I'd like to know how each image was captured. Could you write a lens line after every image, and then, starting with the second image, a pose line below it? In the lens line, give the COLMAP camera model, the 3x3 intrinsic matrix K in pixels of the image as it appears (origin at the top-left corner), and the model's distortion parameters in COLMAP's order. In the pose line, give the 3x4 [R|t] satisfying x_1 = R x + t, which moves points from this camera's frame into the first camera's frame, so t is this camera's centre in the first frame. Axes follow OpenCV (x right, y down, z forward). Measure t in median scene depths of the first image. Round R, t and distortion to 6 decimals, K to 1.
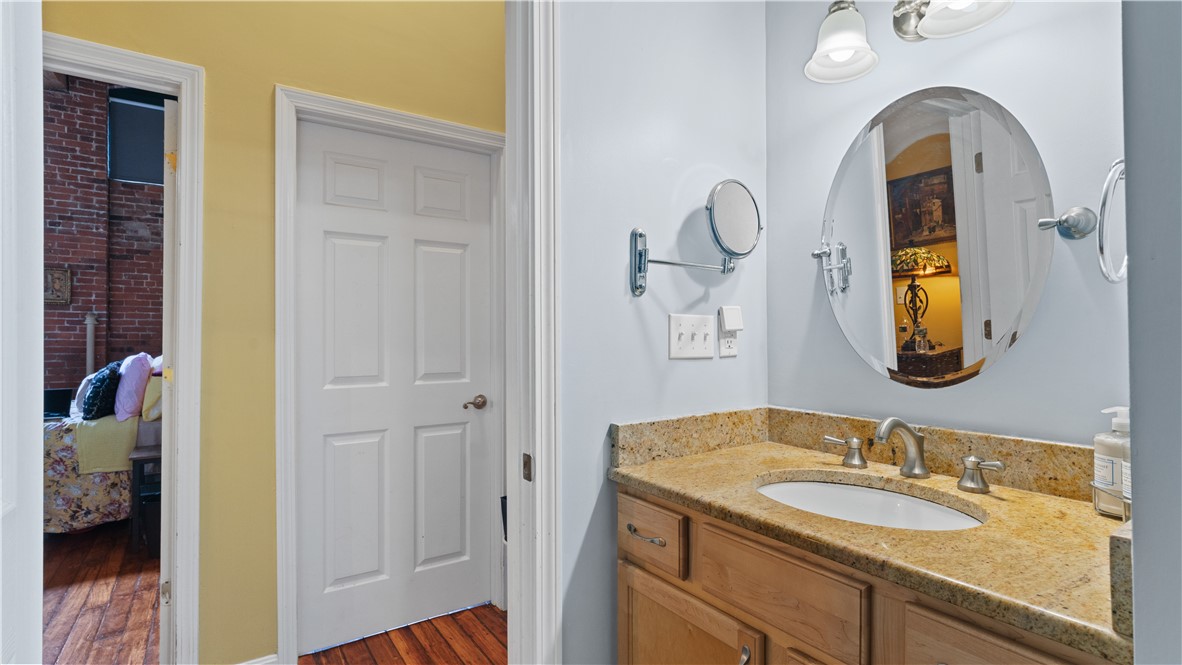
lens RADIAL K [[556.0, 0, 589.8], [0, 556.0, 328.6], [0, 0, 1]] dist [-0.016017, 0.006288]
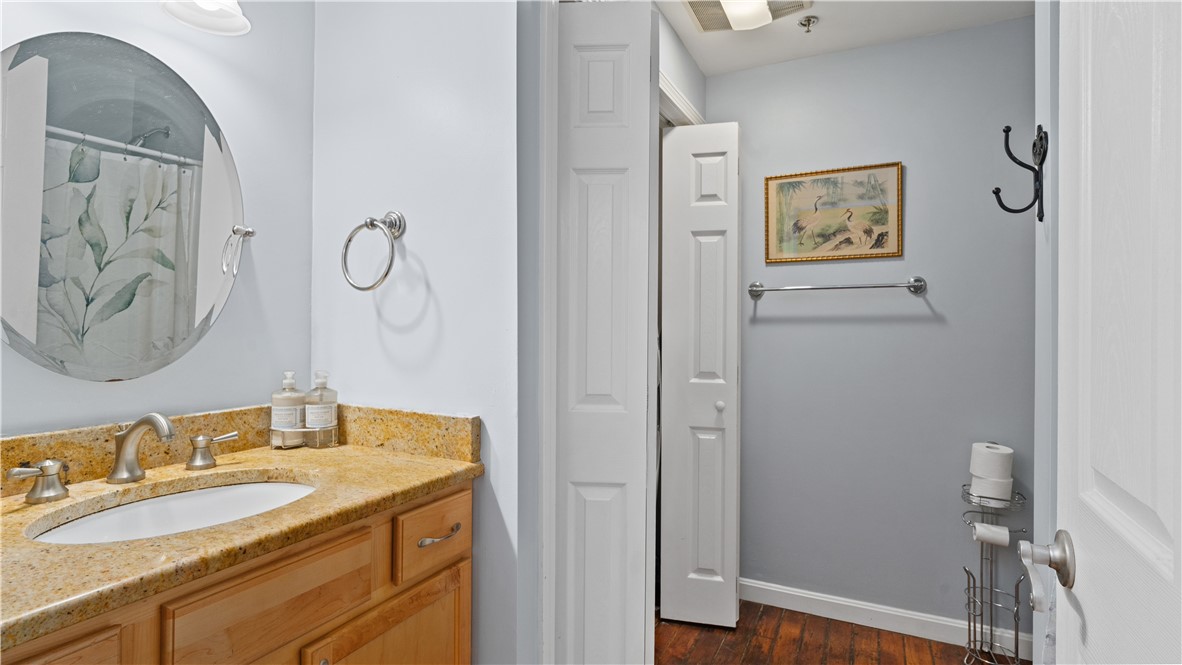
lens RADIAL K [[556.0, 0, 589.7], [0, 556.0, 327.7], [0, 0, 1]] dist [-0.016017, 0.006288]
pose [[-0.472041, -0.006071, 0.881556, -0.614235], [-0.014579, 0.999893, -0.000921, 0.014424], [-0.881456, -0.013287, -0.472079, 0.879324]]
